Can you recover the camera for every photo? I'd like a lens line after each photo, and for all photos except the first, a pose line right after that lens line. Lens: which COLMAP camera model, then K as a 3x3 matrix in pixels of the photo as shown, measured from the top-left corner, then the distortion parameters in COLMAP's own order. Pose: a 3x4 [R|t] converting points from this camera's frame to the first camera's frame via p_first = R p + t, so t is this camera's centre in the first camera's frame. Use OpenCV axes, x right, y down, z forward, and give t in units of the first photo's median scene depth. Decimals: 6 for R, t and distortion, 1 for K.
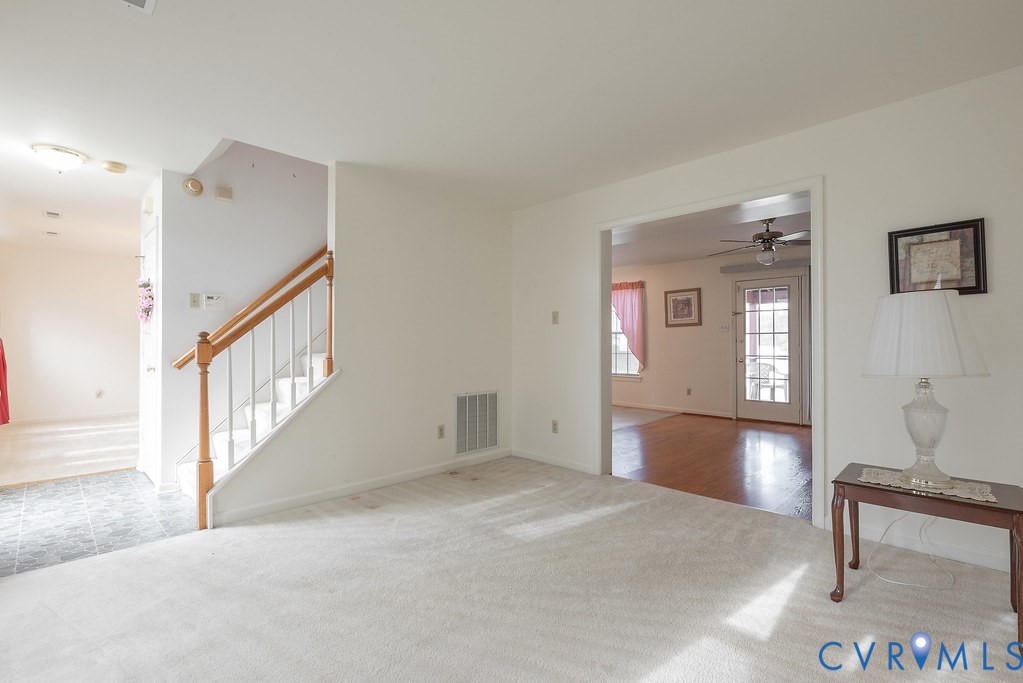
lens RADIAL K [[465.5, 0, 511.5], [0, 465.5, 341.5], [0, 0, 1]] dist [0.000960, 0.000228]
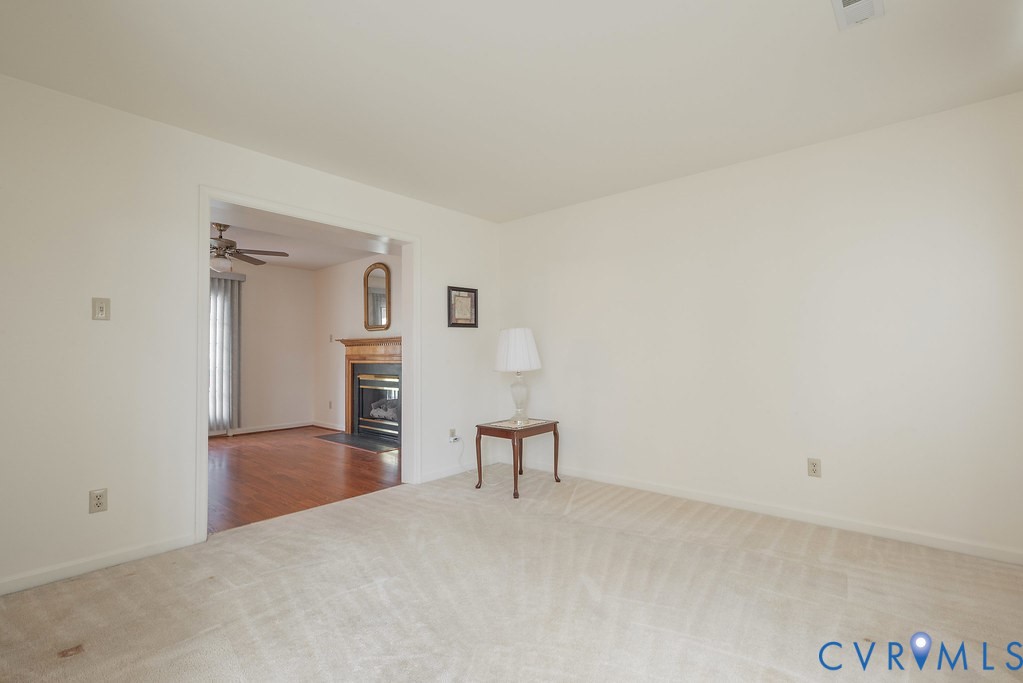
lens RADIAL K [[465.5, 0, 511.5], [0, 465.5, 341.5], [0, 0, 1]] dist [0.000960, 0.000228]
pose [[-0.061485, 0.026820, 0.997748, -0.510613], [0.001691, 0.999640, -0.026766, 0.004089], [-0.998107, 0.000042, -0.061508, 0.530852]]
